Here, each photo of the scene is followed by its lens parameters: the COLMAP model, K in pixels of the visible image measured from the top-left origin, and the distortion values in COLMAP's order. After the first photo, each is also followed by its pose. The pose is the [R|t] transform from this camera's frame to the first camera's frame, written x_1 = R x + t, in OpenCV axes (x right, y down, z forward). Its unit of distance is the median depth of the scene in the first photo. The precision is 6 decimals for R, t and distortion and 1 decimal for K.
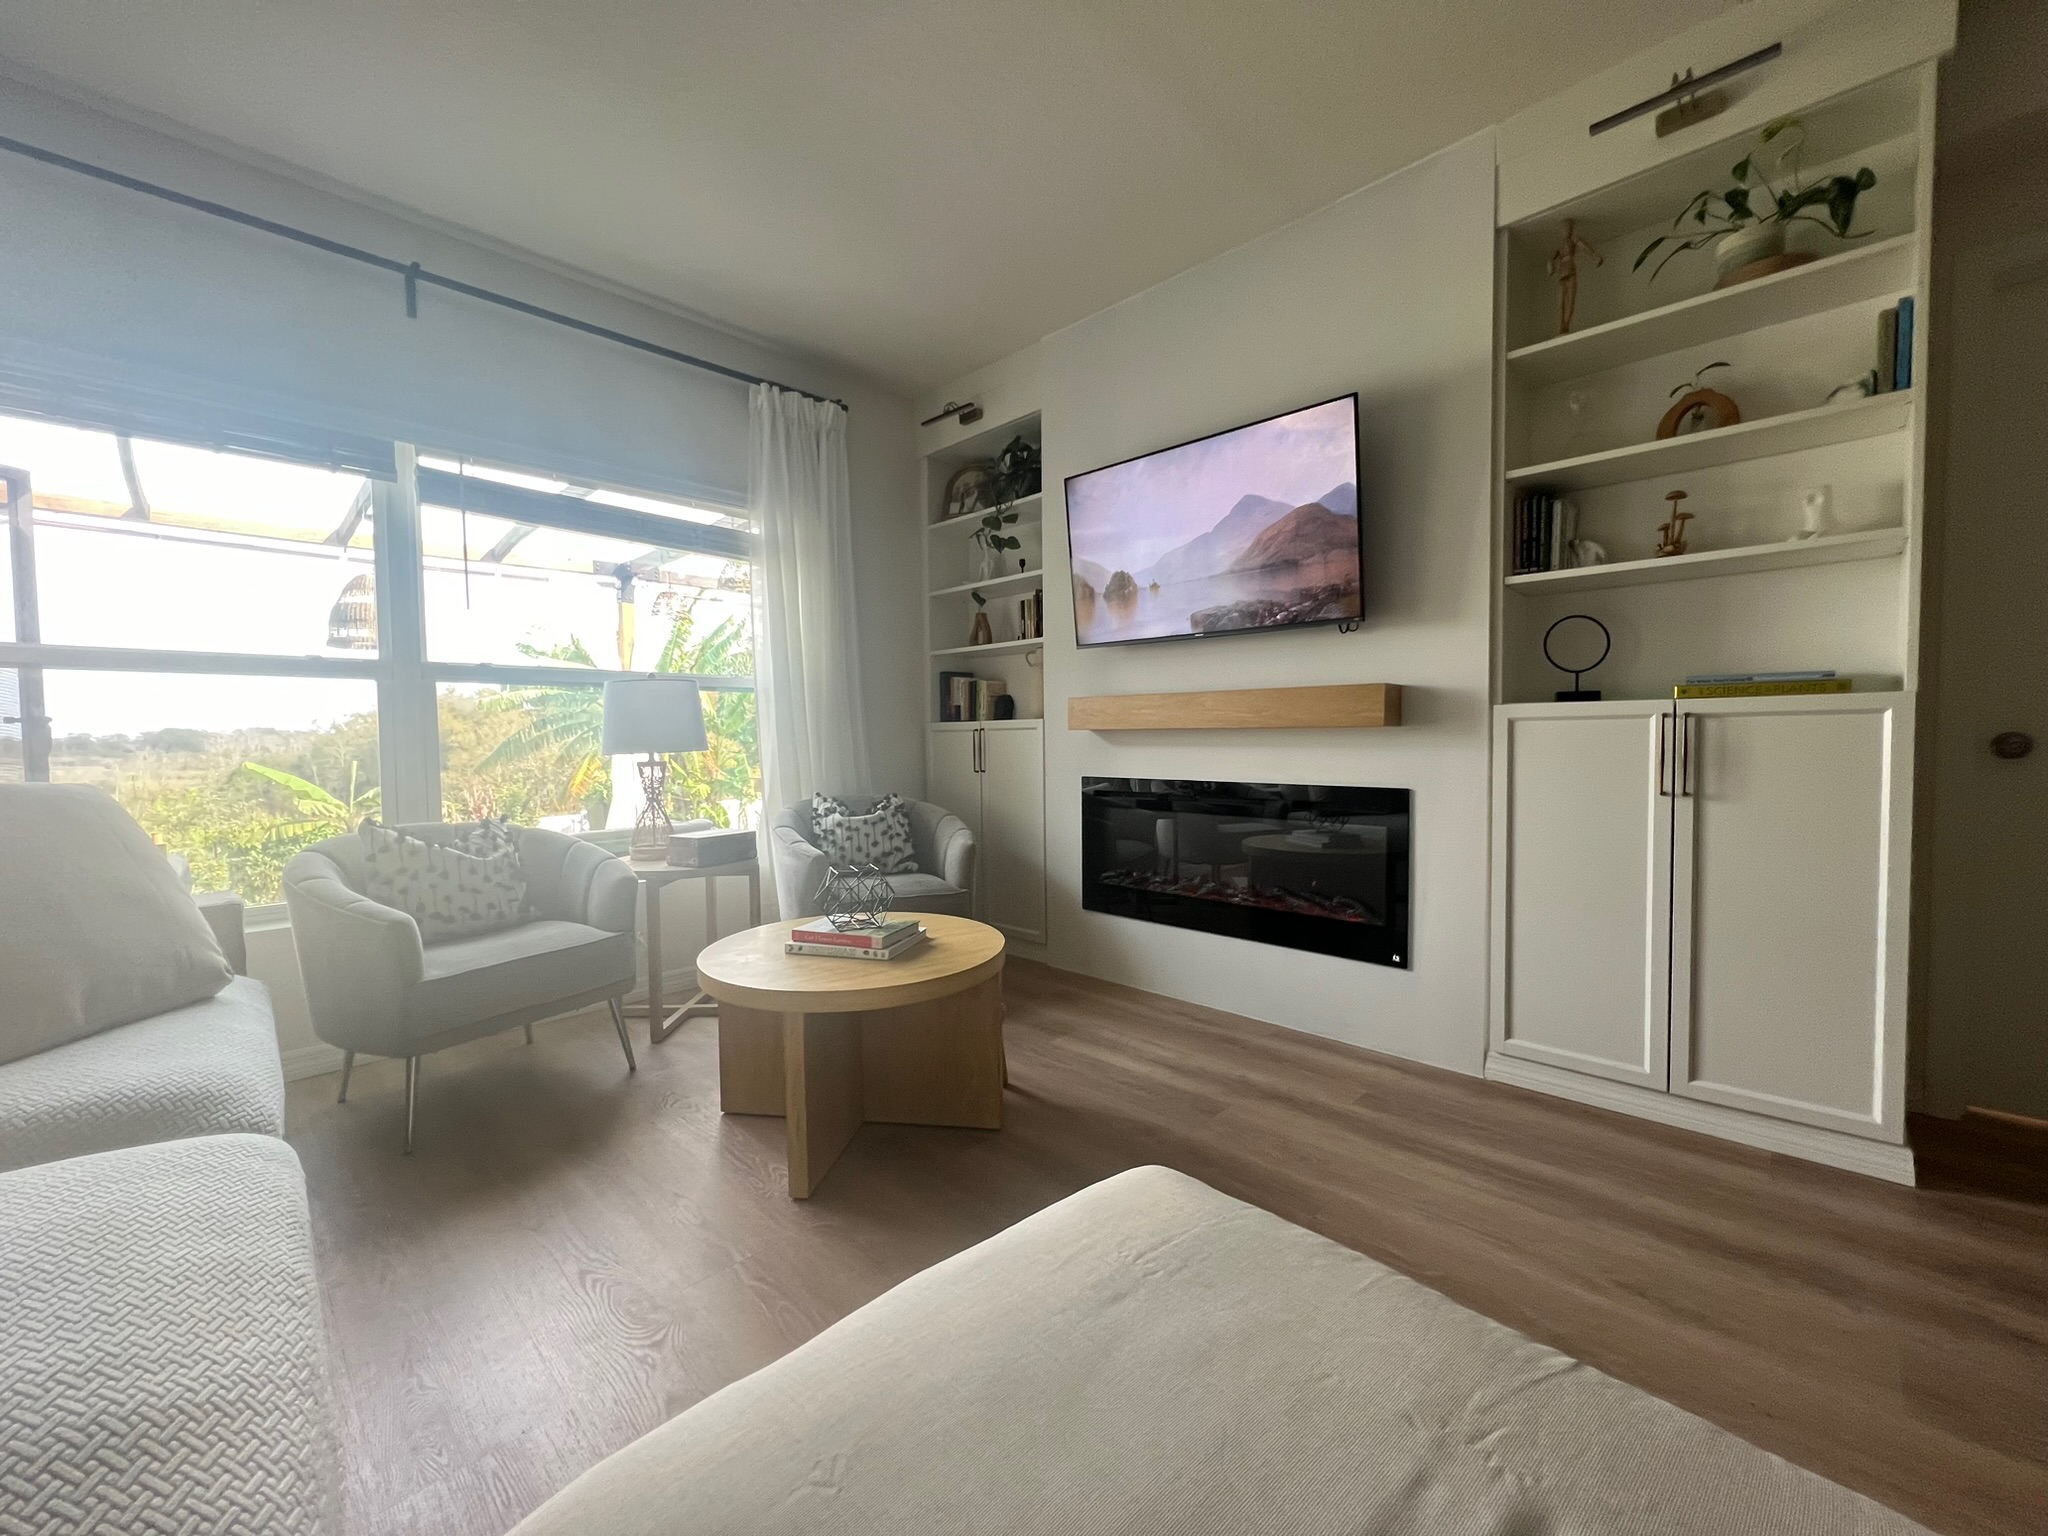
lens RADIAL K [[816.0, 0, 1031.2], [0, 816.0, 769.8], [0, 0, 1]] dist [0.007208, -0.000165]
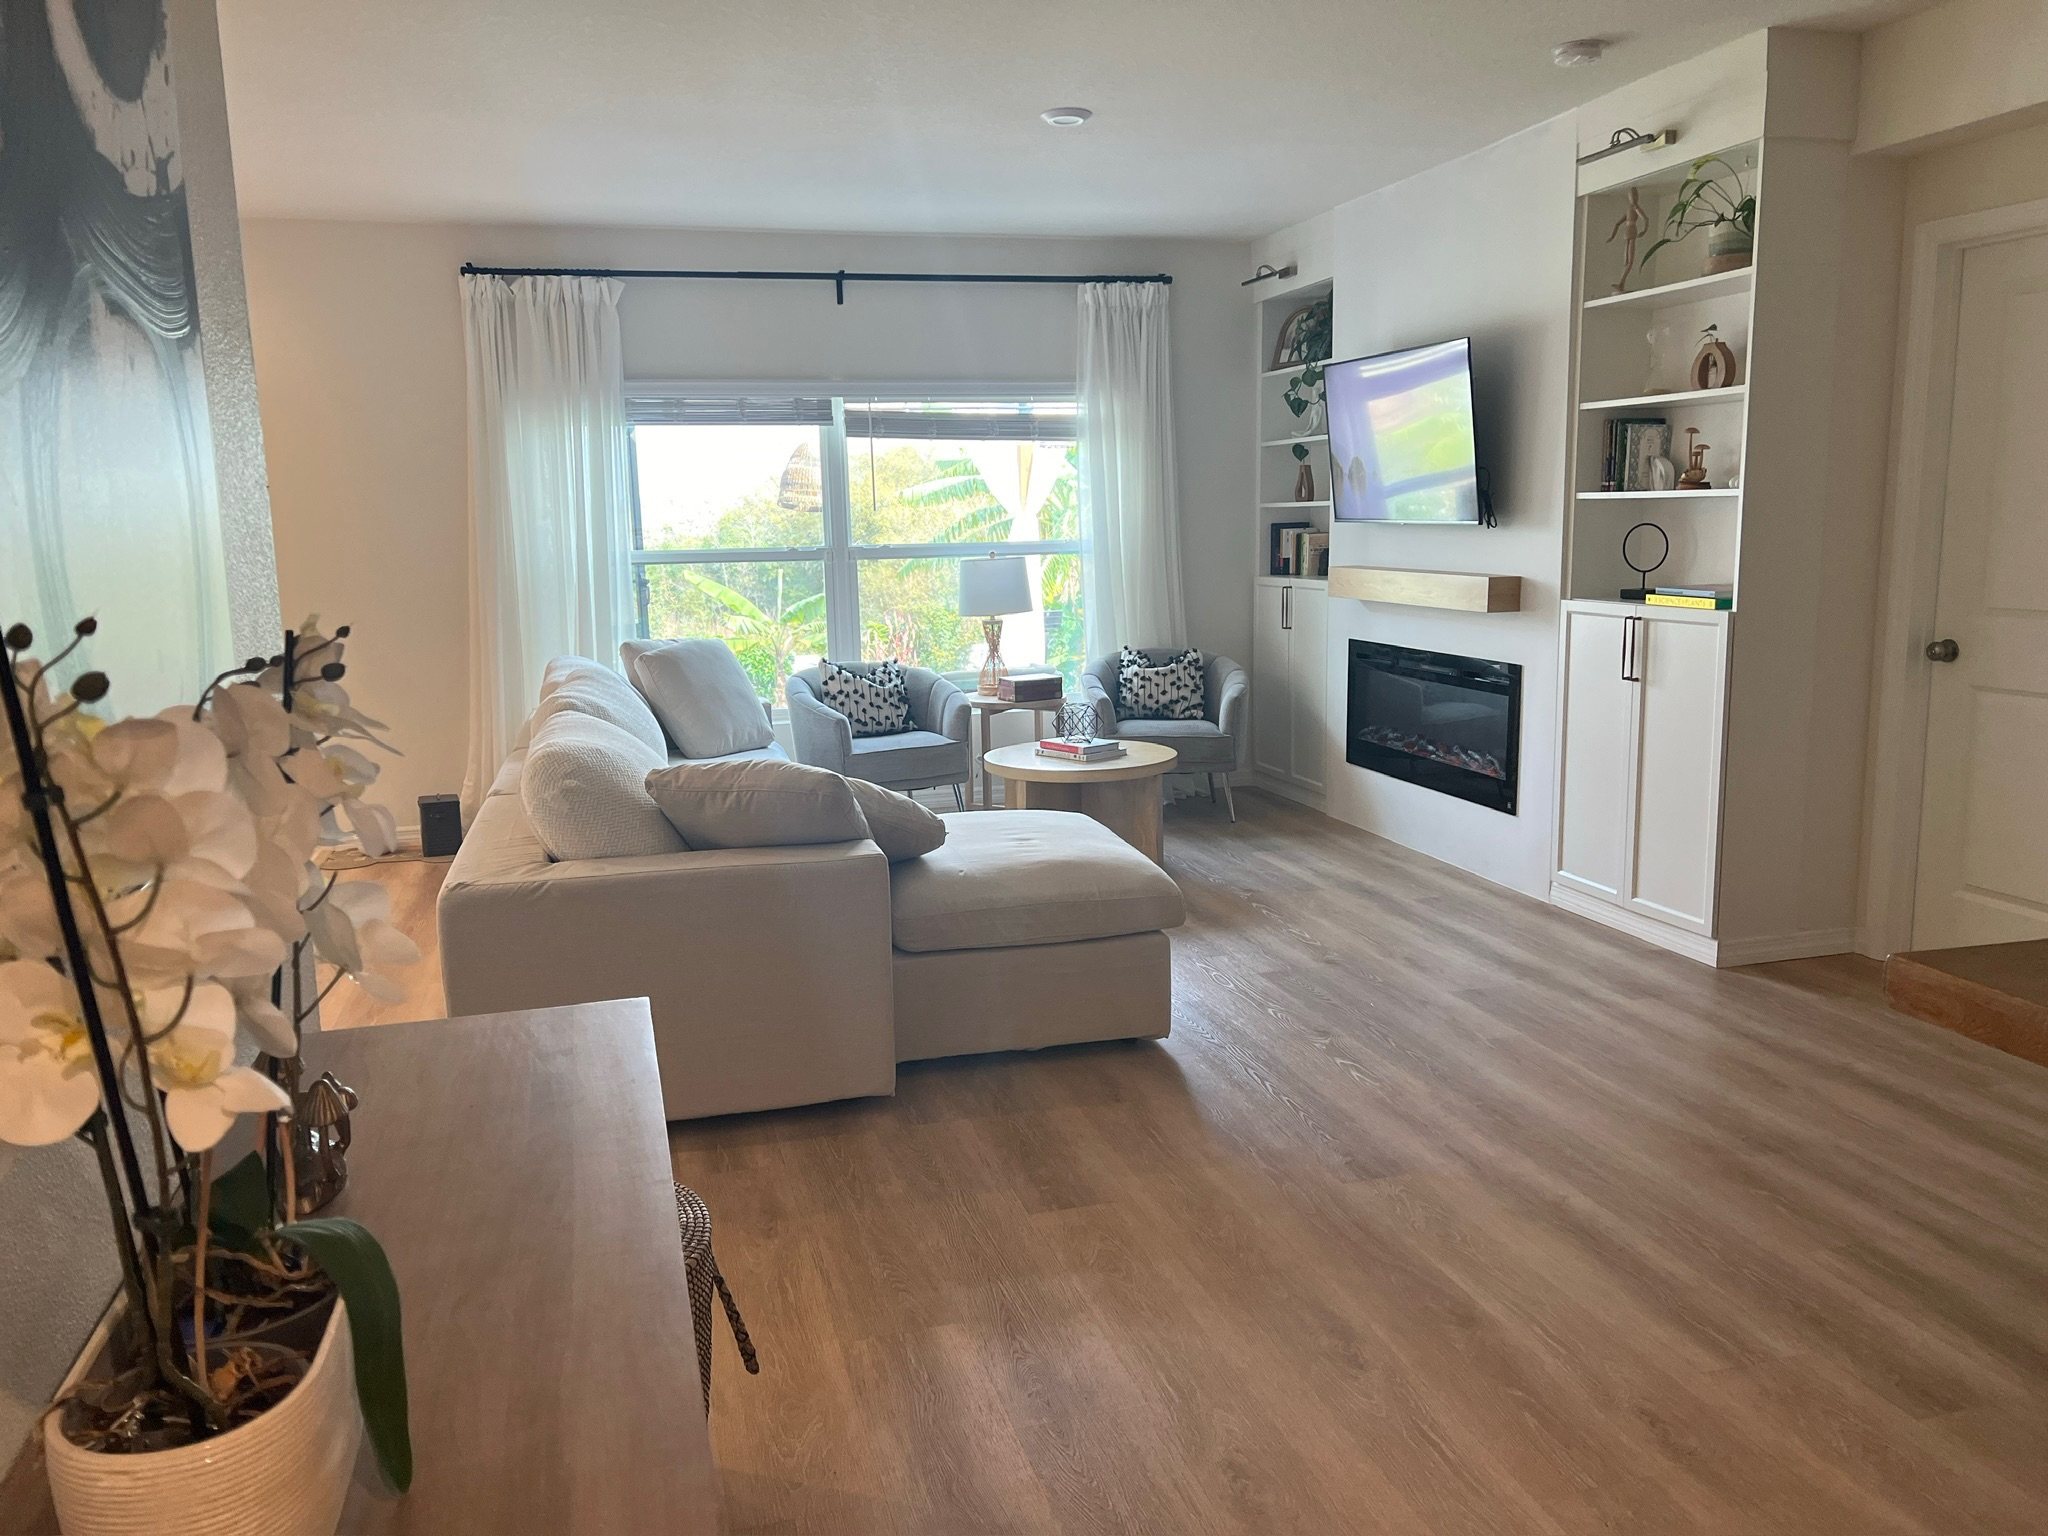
lens RADIAL K [[1551.5, 0, 1024.0], [0, 1551.5, 768.0], [0, 0, 1]] dist [0.112147, -0.114820]
pose [[0.864758, 0.073914, -0.496719, 0.828508], [-0.008284, 0.991074, 0.133054, -0.106262], [0.502120, -0.110945, 0.857652, -1.125426]]
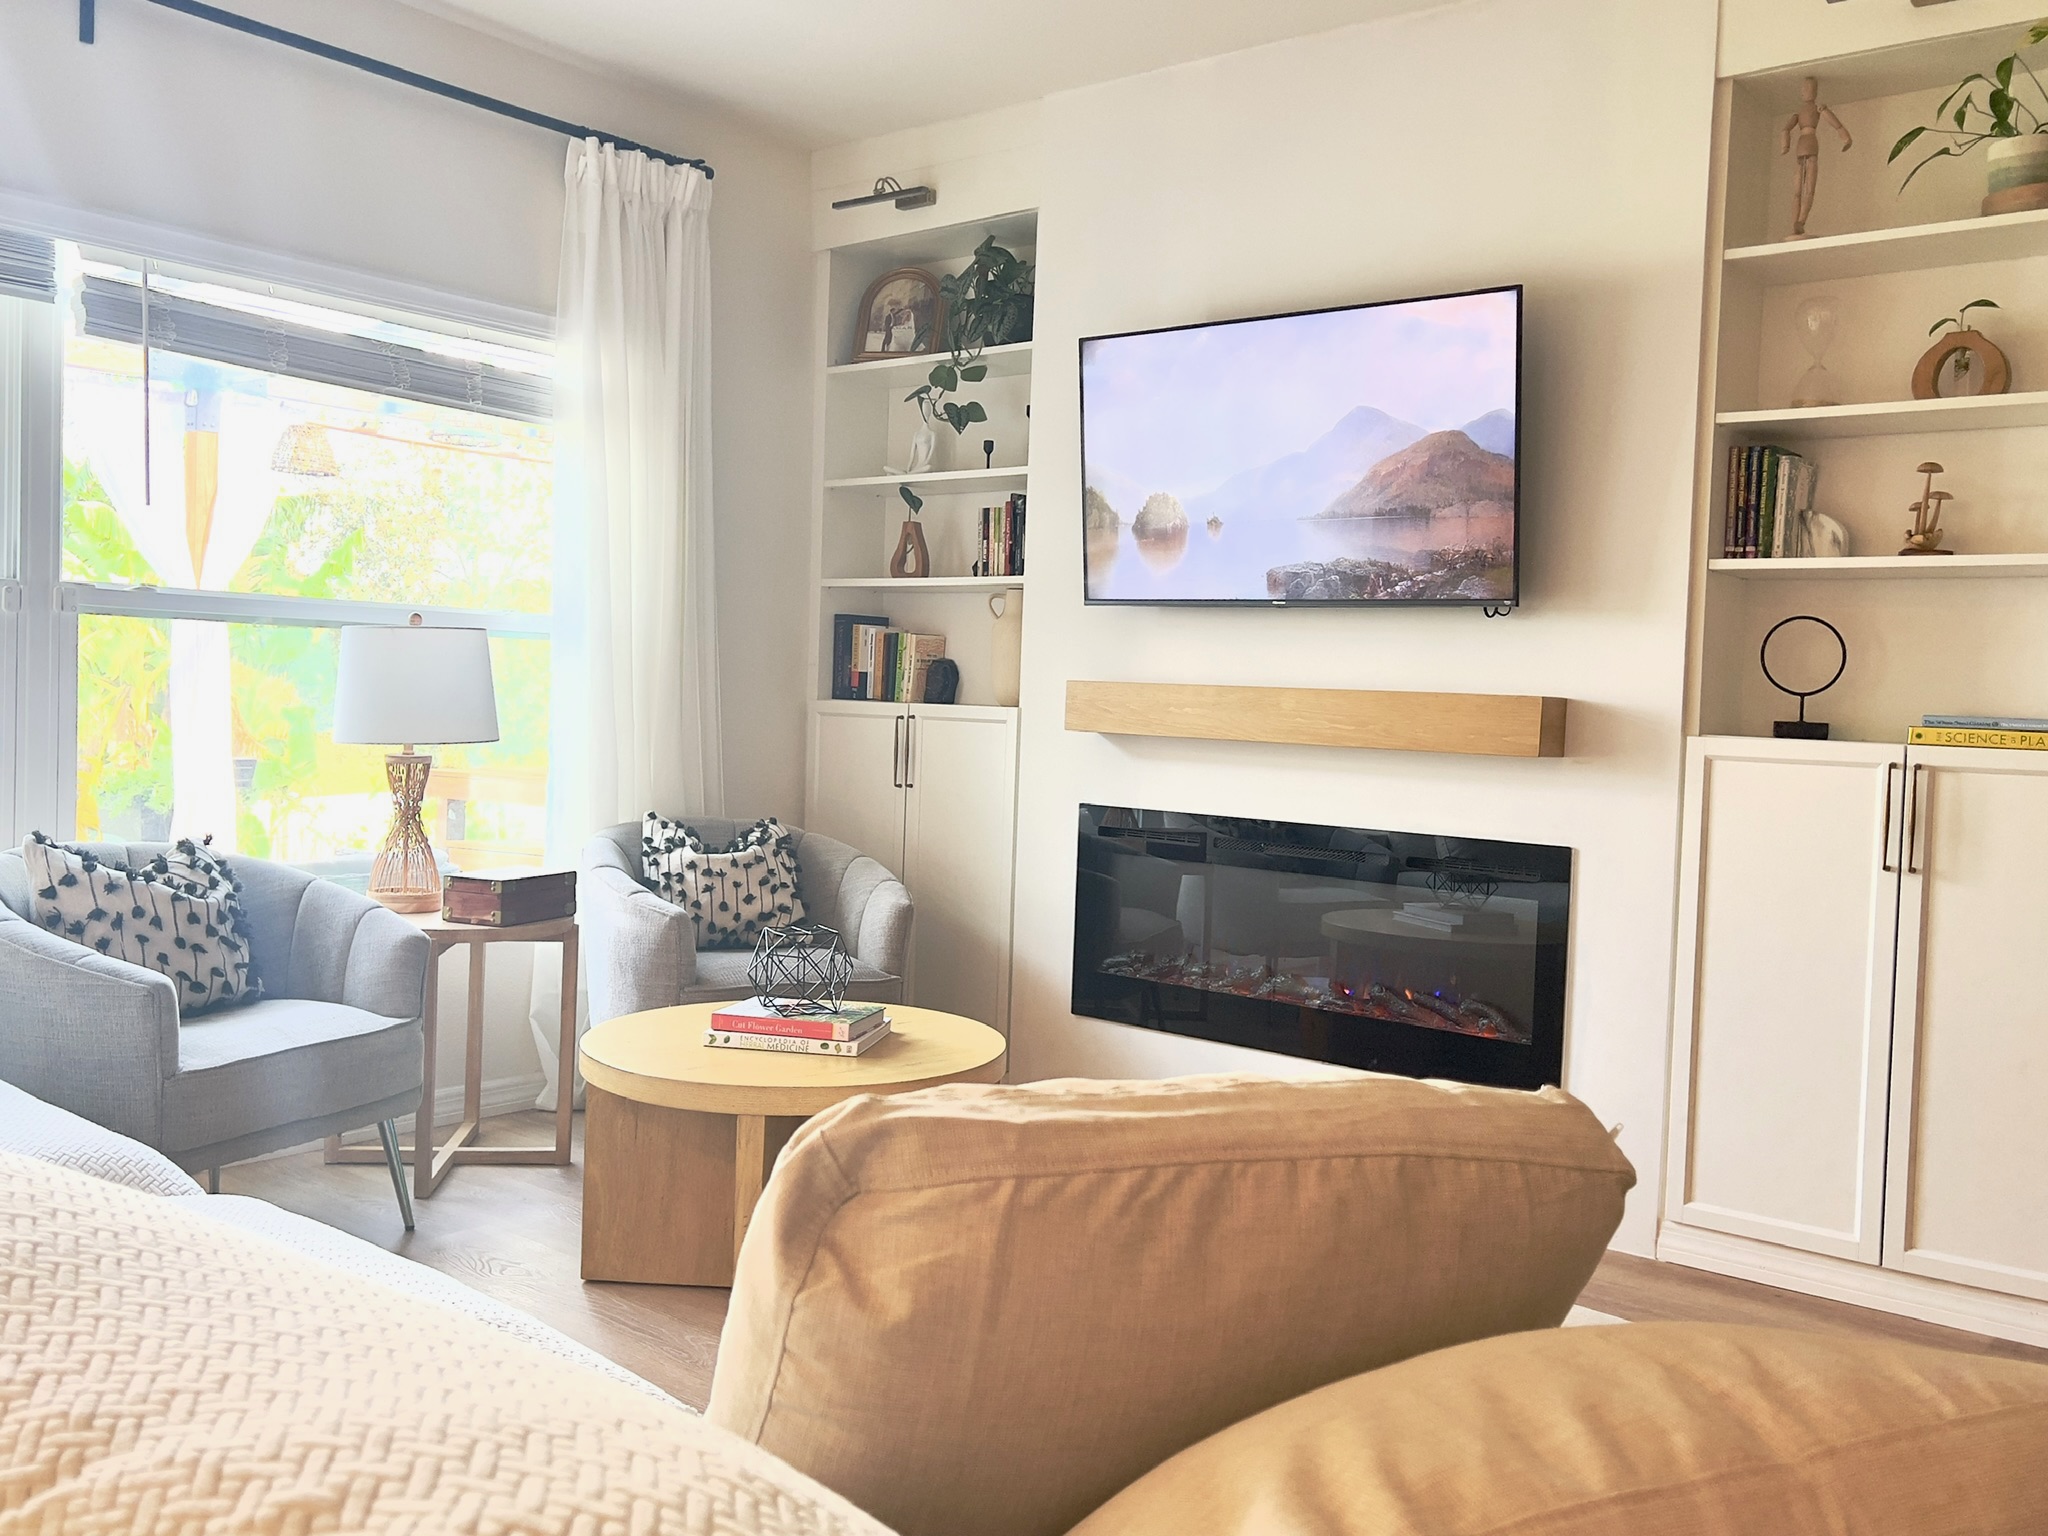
lens RADIAL K [[1720.1, 0, 1024.0], [0, 1720.1, 768.0], [0, 0, 1]] dist [0.103411, -0.173248]
pose [[0.994873, 0.042629, 0.091703, -0.119579], [-0.042911, 0.999078, 0.001099, -0.021817], [-0.091572, -0.005028, 0.995786, -0.367786]]
